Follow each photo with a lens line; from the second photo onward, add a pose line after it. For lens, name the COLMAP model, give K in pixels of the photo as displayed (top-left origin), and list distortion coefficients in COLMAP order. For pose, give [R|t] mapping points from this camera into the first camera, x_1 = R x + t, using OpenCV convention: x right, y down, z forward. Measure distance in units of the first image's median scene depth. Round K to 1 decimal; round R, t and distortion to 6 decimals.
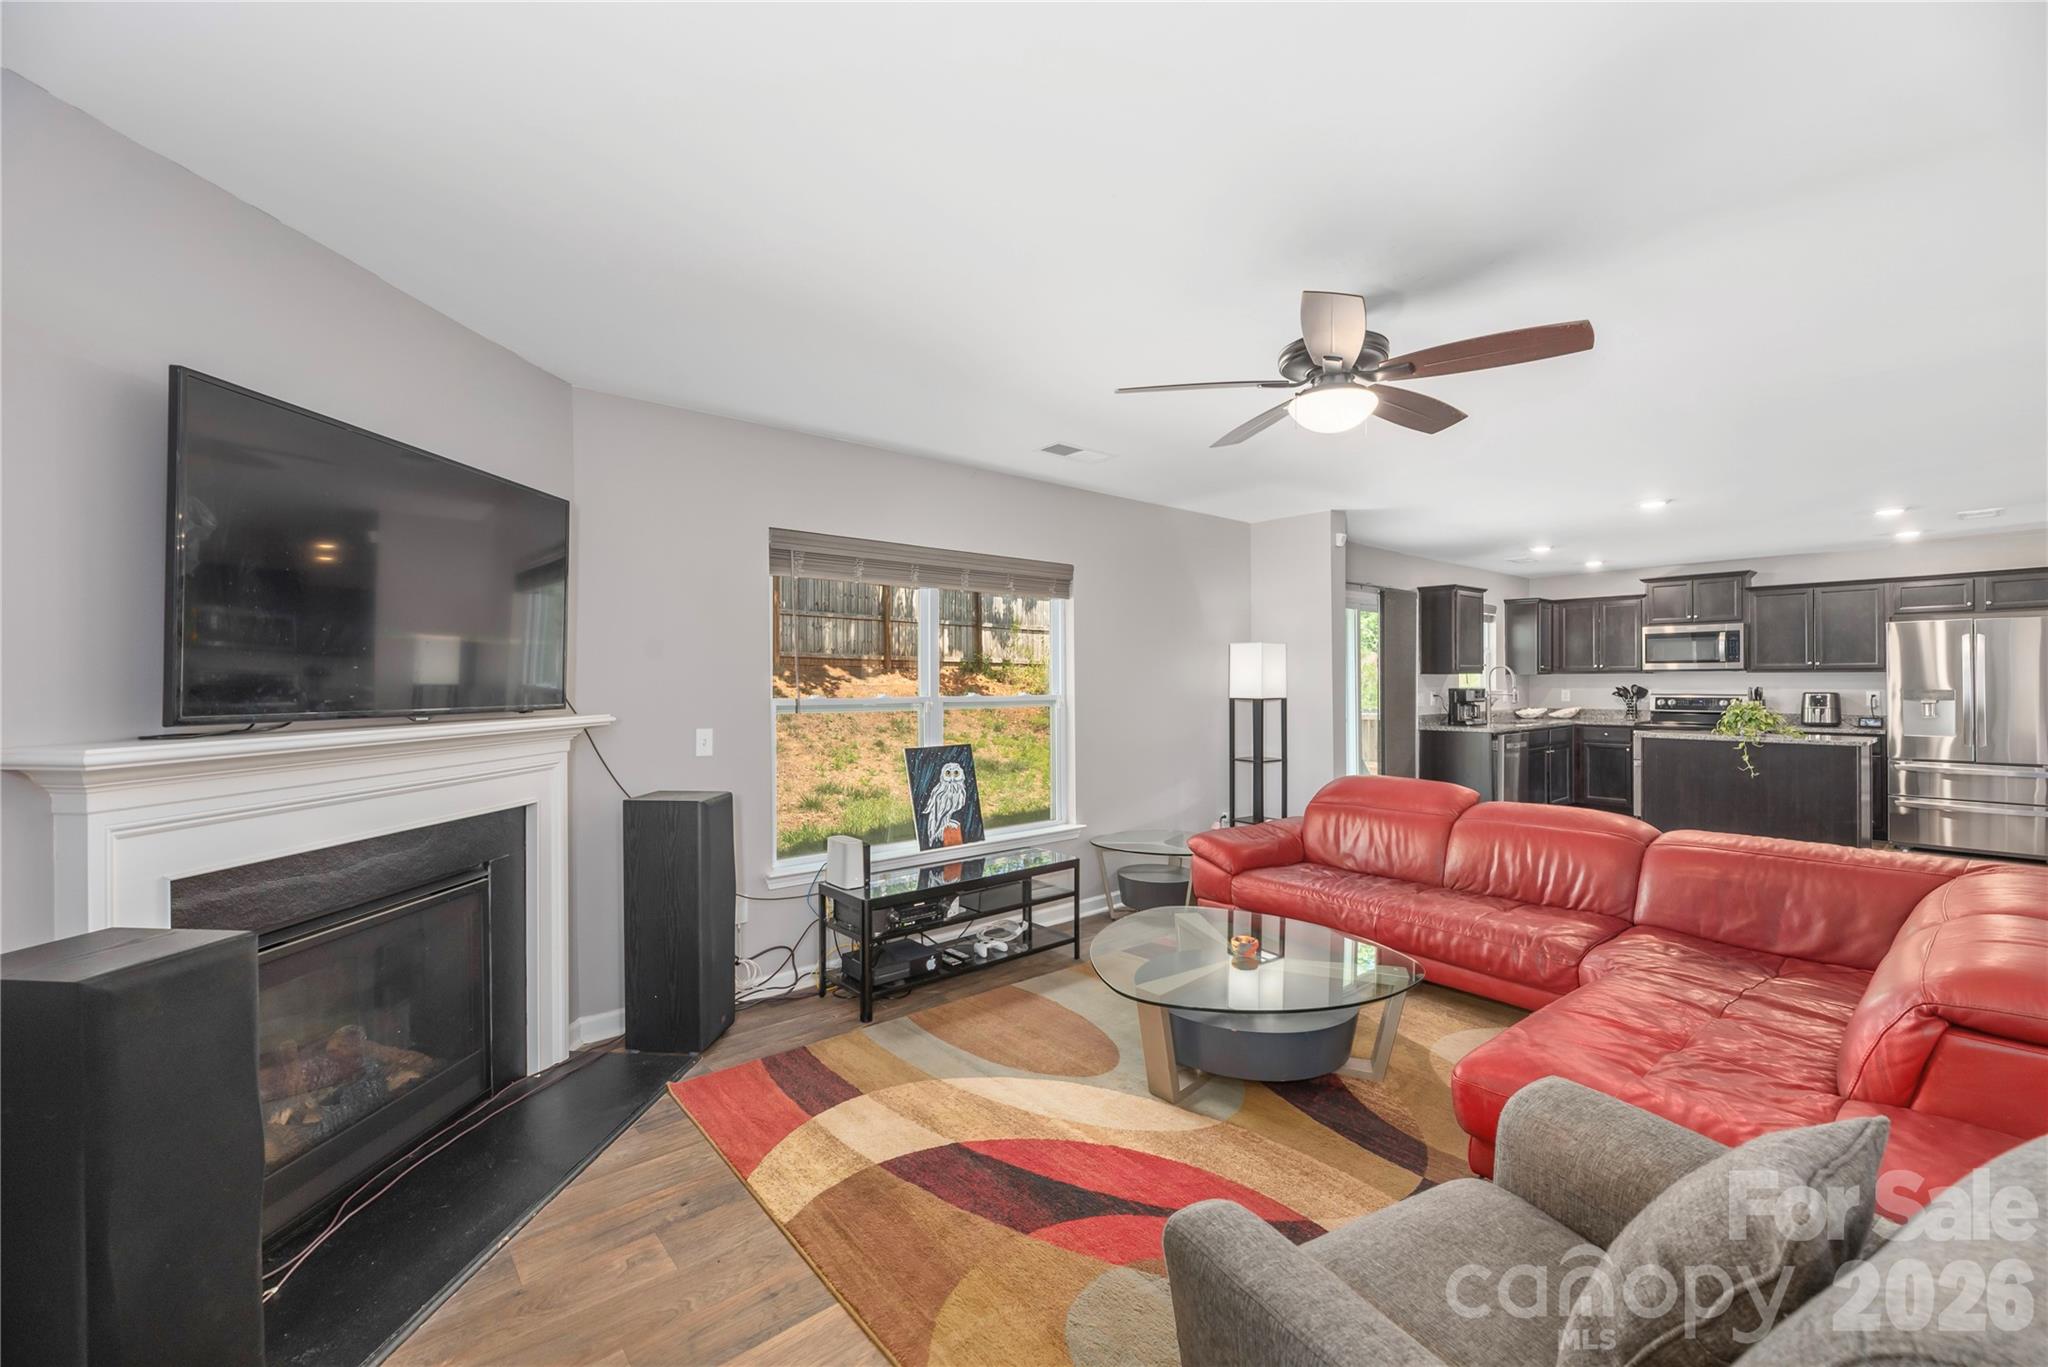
lens RADIAL K [[839.6, 0, 1043.5], [0, 839.6, 687.0], [0, 0, 1]] dist [0.004415, -0.000049]
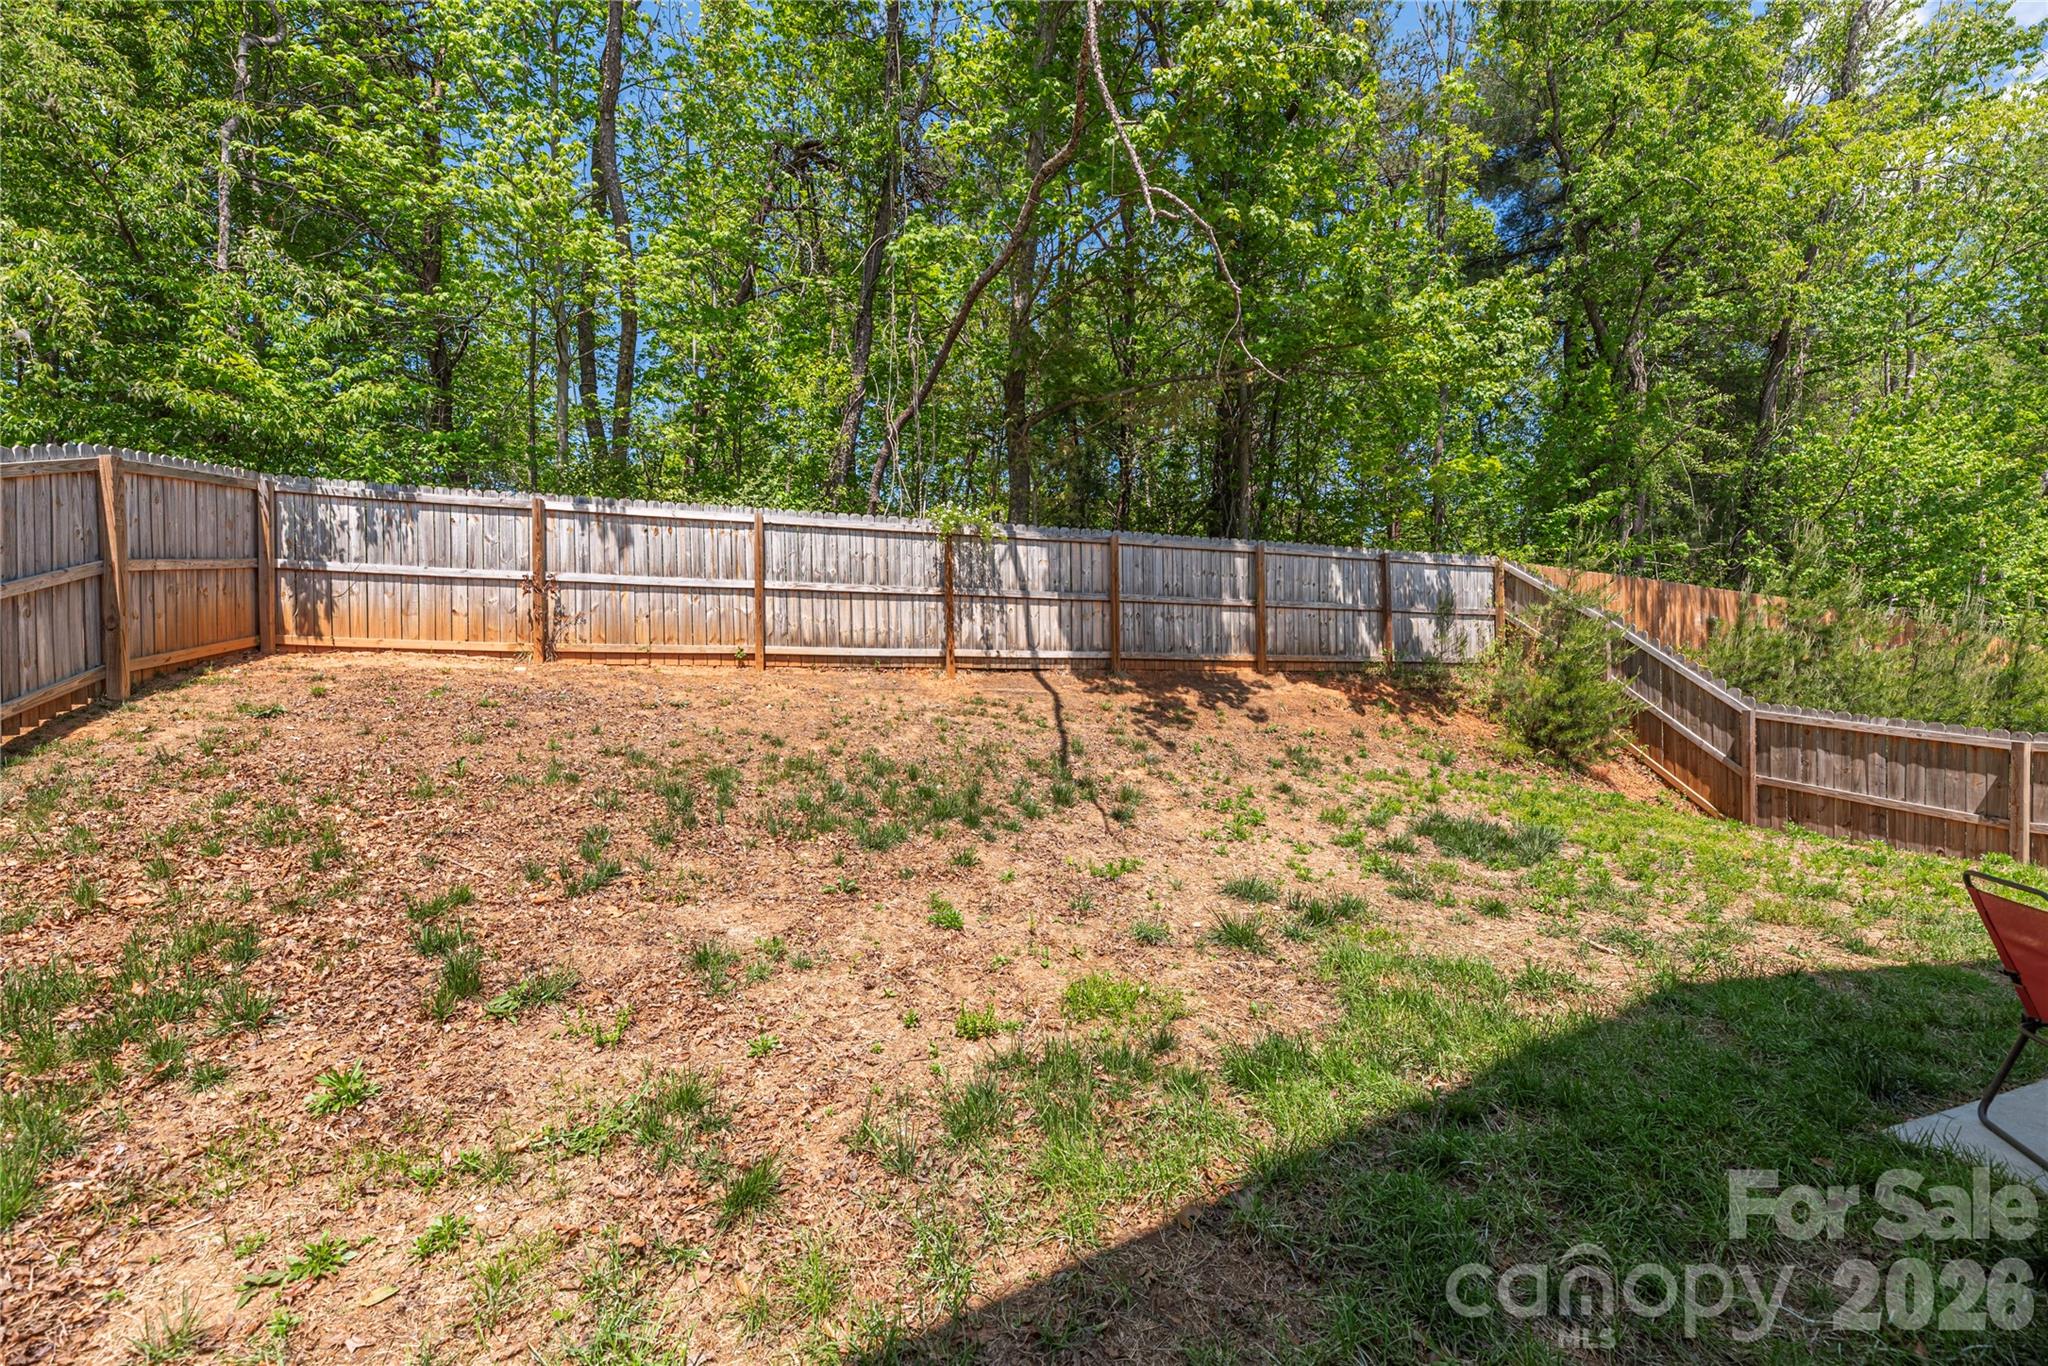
lens RADIAL K [[839.6, 0, 1029.2], [0, 839.6, 676.2], [0, 0, 1]] dist [0.004415, -0.000049]
pose [[0.931522, -0.012751, -0.363462, -0.415017], [0.007935, 0.999860, -0.014740, -0.031628], [0.363599, 0.010847, 0.931493, 0.960079]]
